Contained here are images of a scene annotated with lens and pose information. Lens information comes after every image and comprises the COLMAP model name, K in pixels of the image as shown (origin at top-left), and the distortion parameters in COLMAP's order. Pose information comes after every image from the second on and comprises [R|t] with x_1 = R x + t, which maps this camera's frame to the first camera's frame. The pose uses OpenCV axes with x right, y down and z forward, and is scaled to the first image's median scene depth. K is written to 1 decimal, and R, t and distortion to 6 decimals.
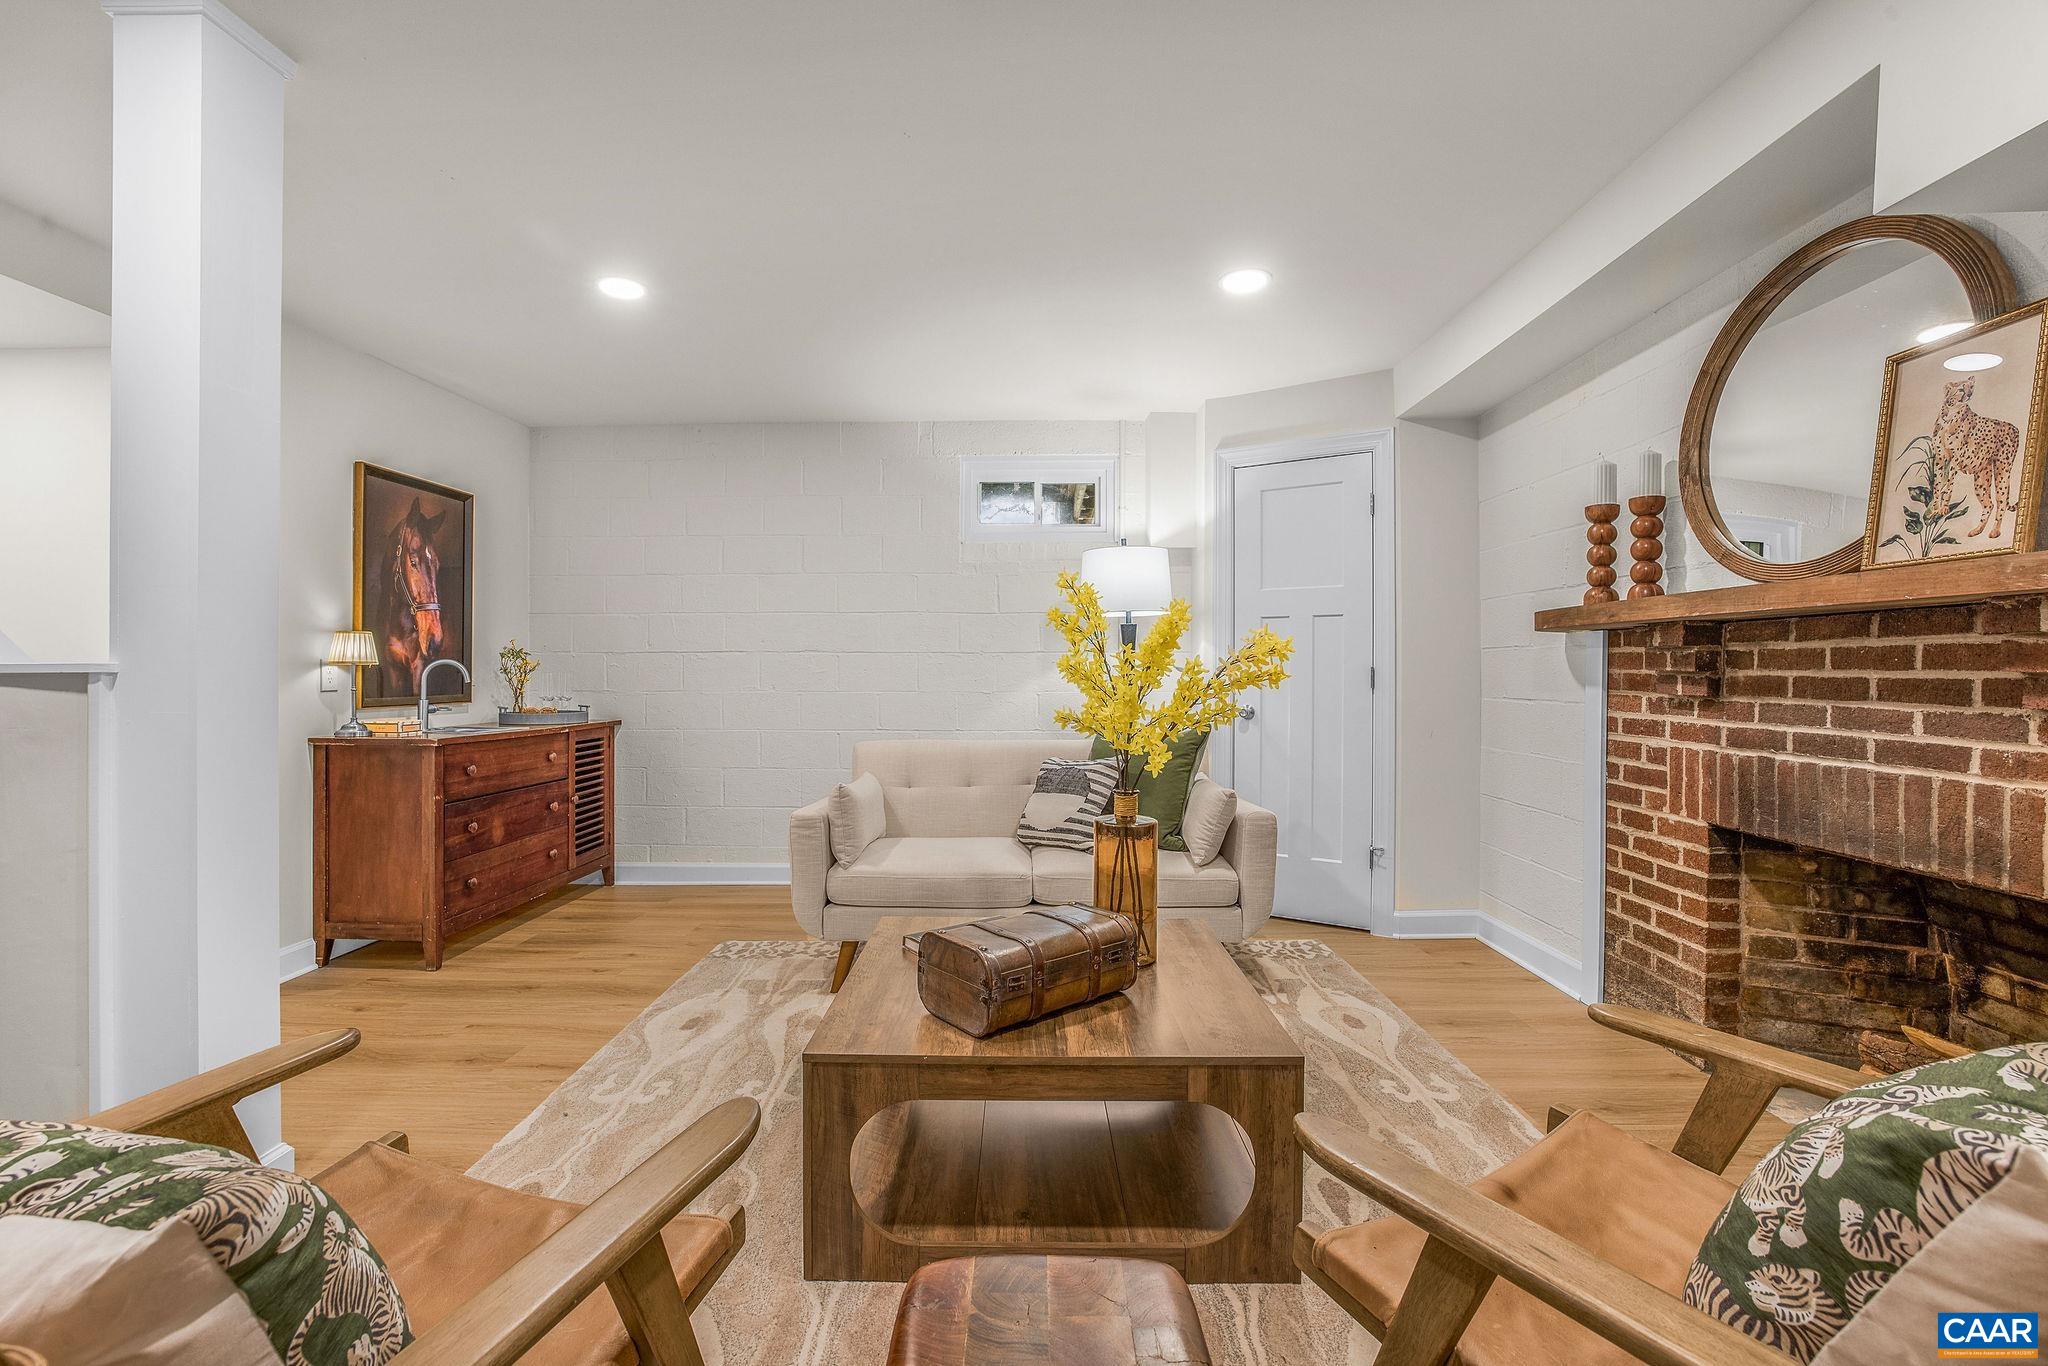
lens RADIAL K [[869.6, 0, 1014.6], [0, 869.6, 678.0], [0, 0, 1]] dist [-0.043397, 0.013004]
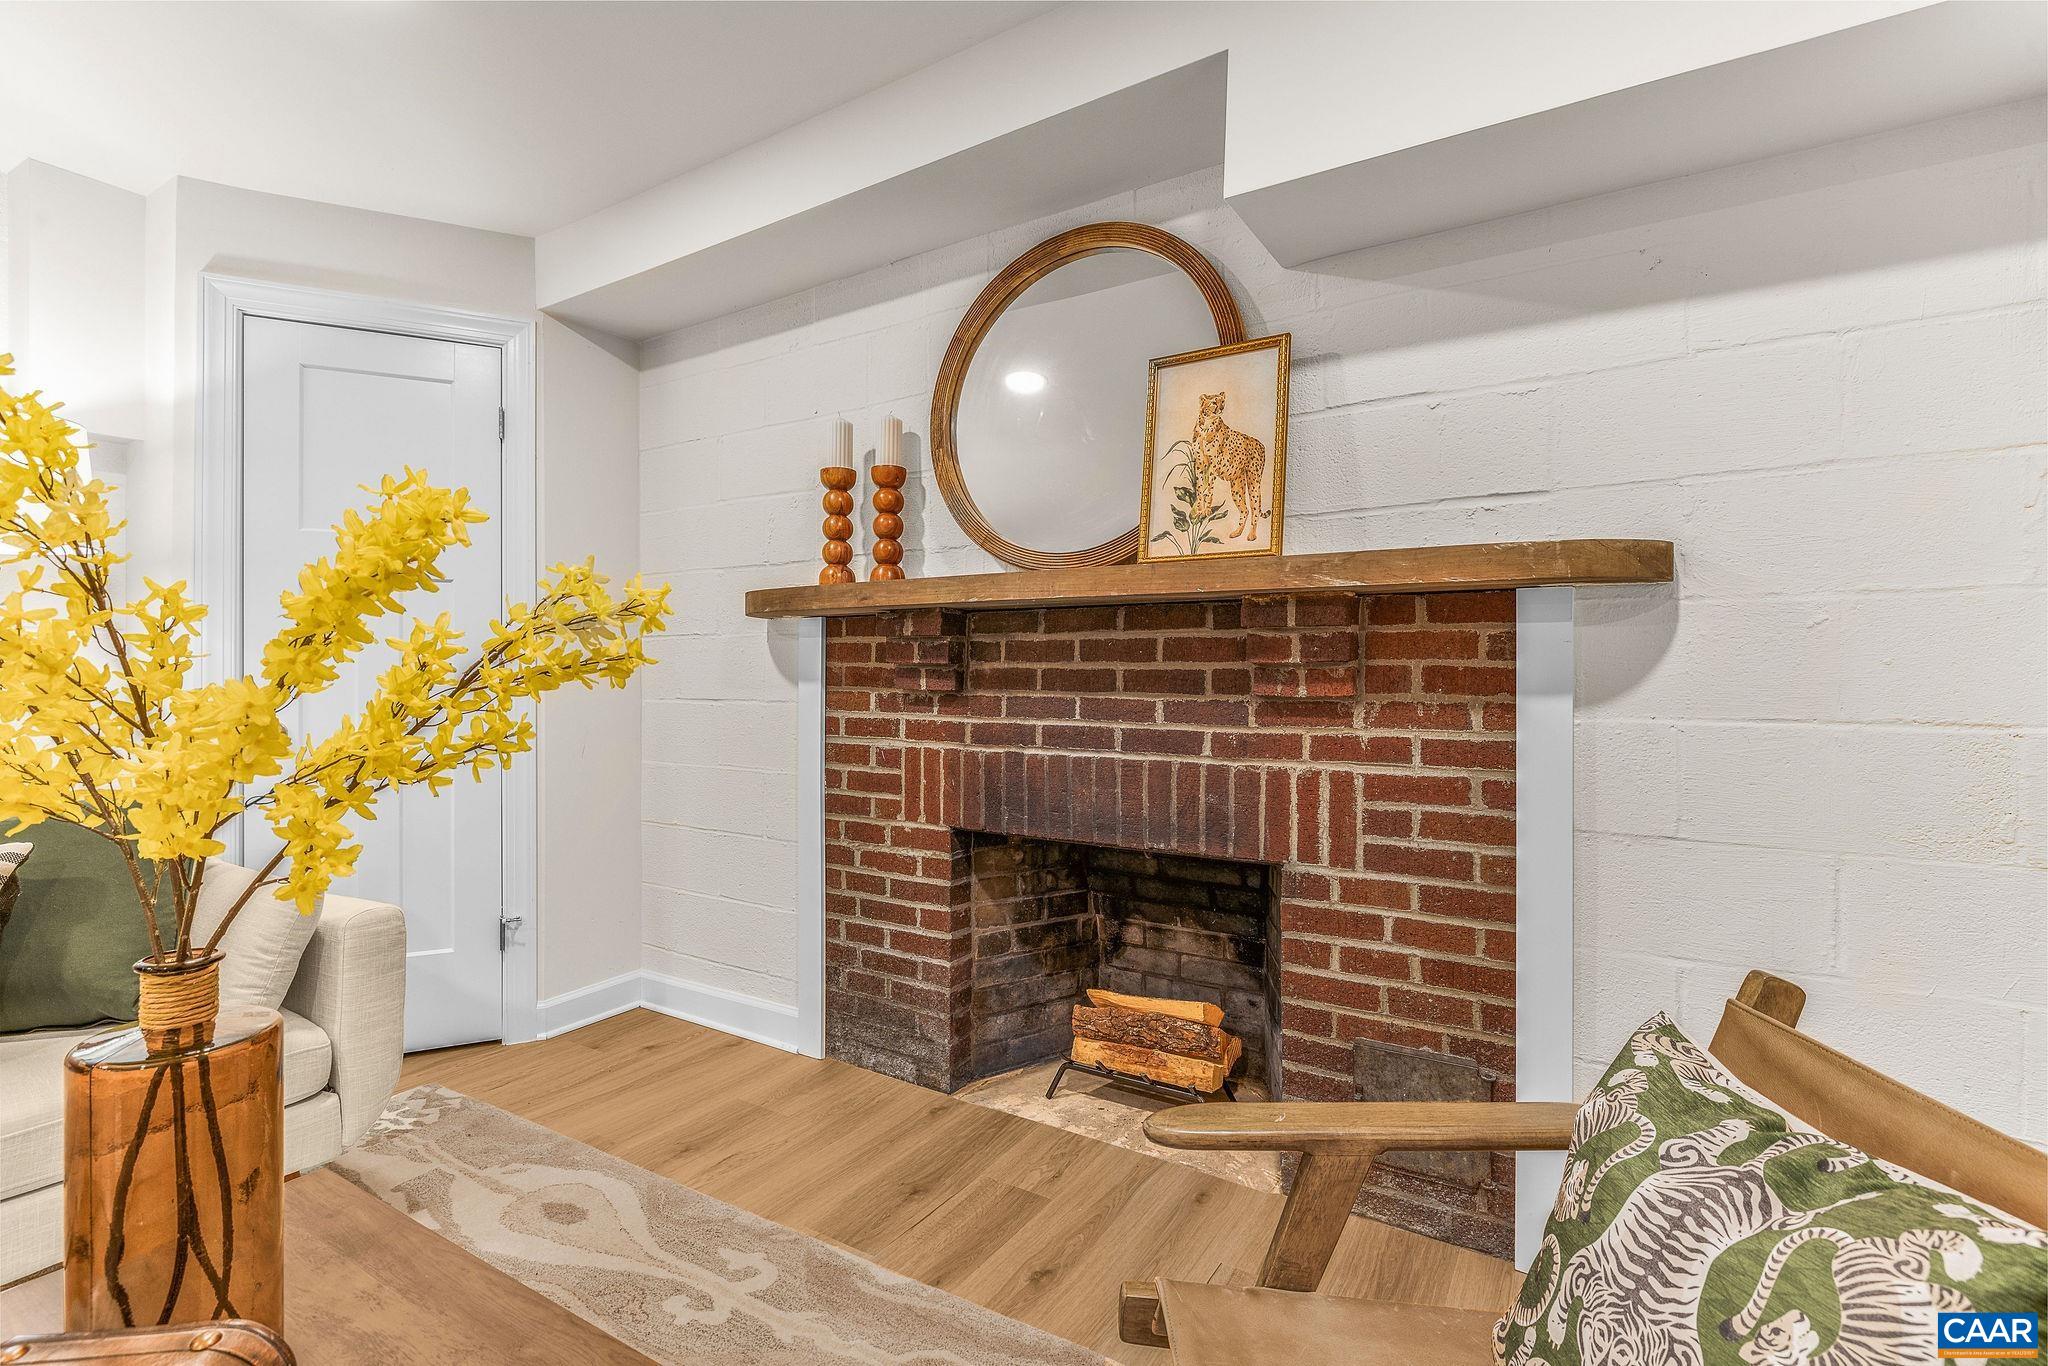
lens RADIAL K [[941.1, 0, 1021.0], [0, 941.1, 676.6], [0, 0, 1]] dist [-0.011790, 0.000163]
pose [[0.510030, -0.004191, 0.860146, -0.030624], [0.006087, 0.999981, 0.001263, 0.005082], [-0.860135, 0.004592, 0.510046, 0.405762]]
